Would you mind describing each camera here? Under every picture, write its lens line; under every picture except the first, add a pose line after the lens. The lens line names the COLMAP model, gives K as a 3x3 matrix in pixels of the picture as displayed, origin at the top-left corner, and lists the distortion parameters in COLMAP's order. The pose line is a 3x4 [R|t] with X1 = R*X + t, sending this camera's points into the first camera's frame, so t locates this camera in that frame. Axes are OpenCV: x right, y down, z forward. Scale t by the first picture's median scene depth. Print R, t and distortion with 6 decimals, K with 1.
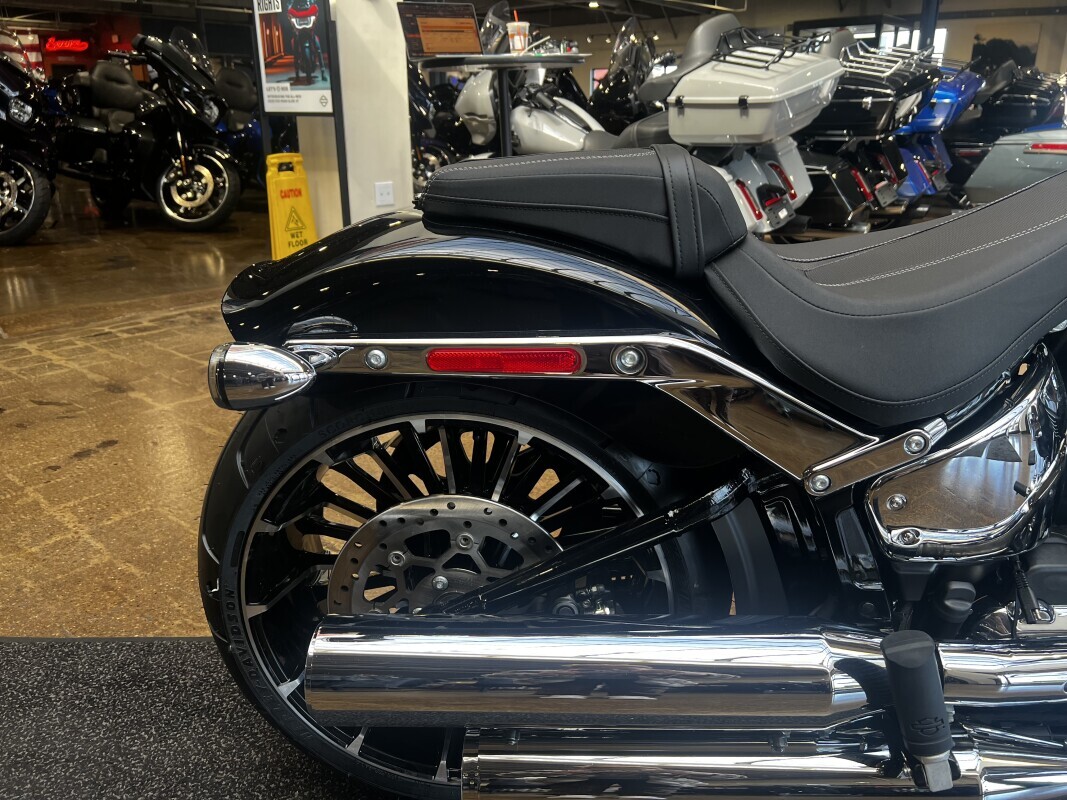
lens RADIAL K [[797.7, 0, 533.5], [0, 797.7, 400.0], [0, 0, 1]] dist [0.039697, -0.059058]
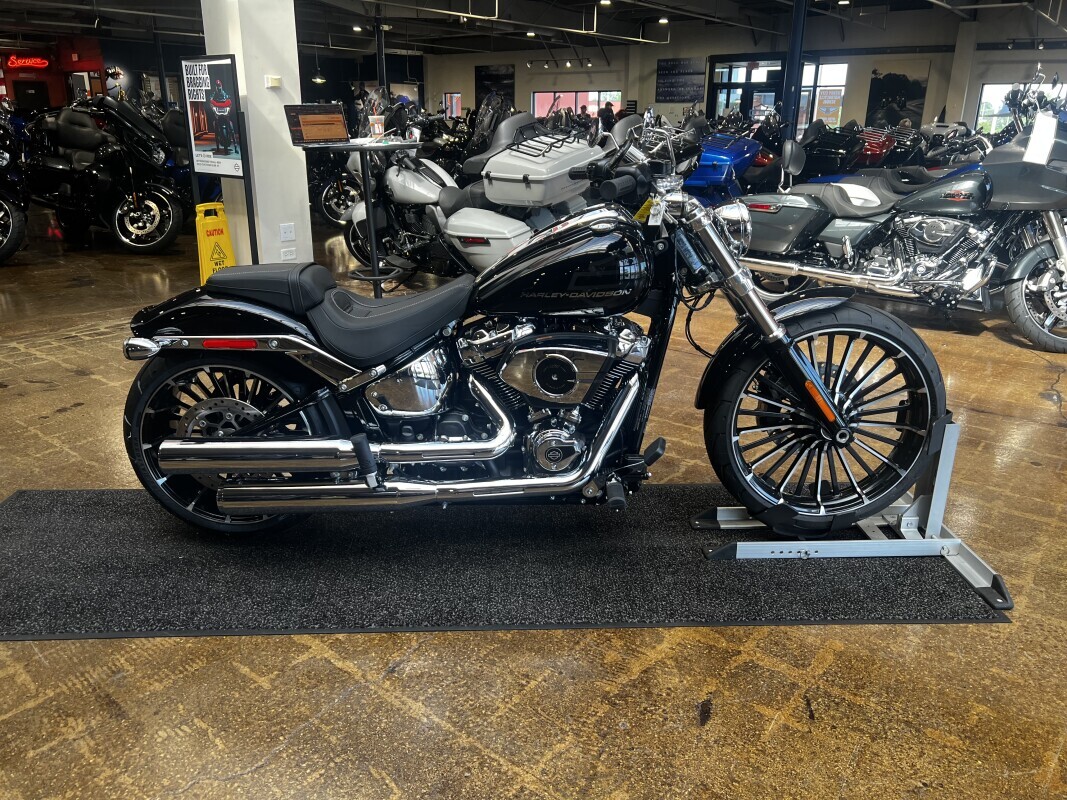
lens RADIAL K [[812.4, 0, 533.5], [0, 812.4, 400.0], [0, 0, 1]] dist [0.048040, -0.062410]
pose [[0.999424, 0.001202, 0.033913, 0.183901], [-0.000830, 0.999939, -0.010985, 0.035334], [-0.033924, 0.010950, 0.999364, -0.378565]]
